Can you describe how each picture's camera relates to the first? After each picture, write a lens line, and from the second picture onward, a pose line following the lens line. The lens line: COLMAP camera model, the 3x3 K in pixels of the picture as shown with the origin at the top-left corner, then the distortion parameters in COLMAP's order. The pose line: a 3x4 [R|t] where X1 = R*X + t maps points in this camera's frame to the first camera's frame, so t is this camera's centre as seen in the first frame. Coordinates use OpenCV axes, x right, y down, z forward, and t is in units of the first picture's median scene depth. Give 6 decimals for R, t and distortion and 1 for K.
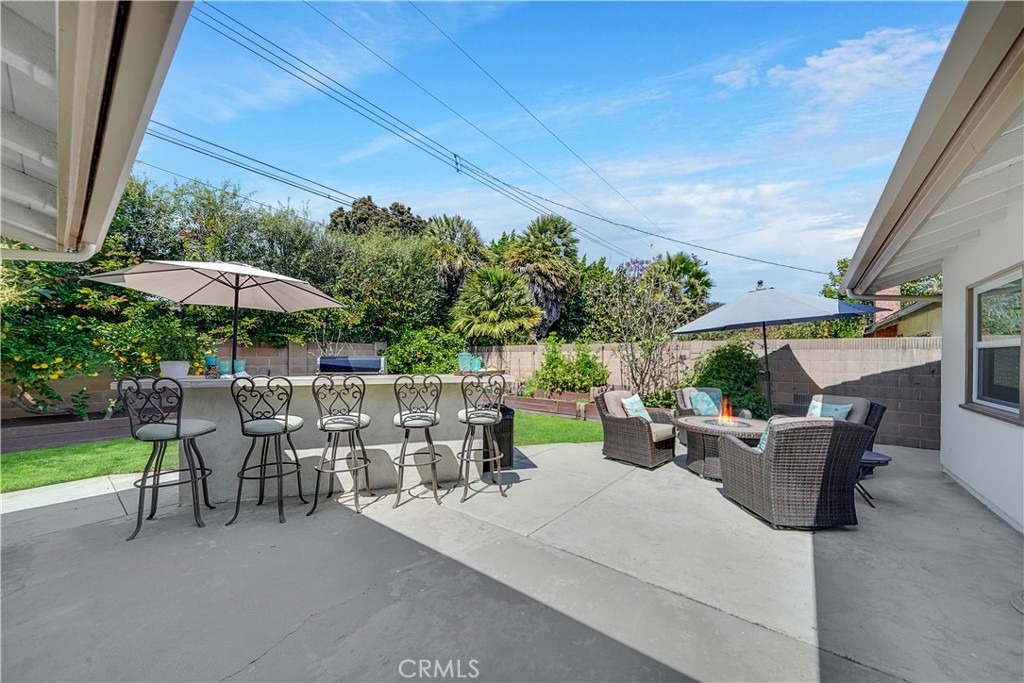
lens RADIAL K [[364.3, 0, 523.5], [0, 364.3, 358.1], [0, 0, 1]] dist [-0.001905, 0.000764]
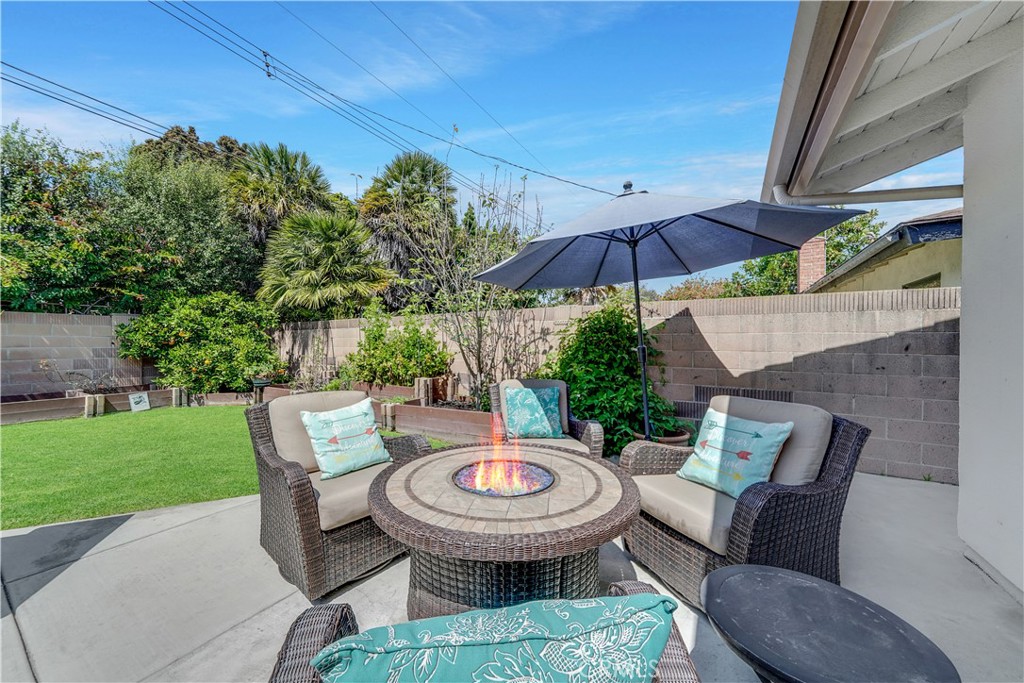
lens RADIAL K [[364.3, 0, 508.0], [0, 364.3, 344.6], [0, 0, 1]] dist [-0.001905, 0.000764]
pose [[0.994008, -0.005656, 0.109165, 0.260286], [0.005295, 0.999980, 0.003588, 0.016923], [-0.109183, -0.002988, 0.994017, 0.302294]]
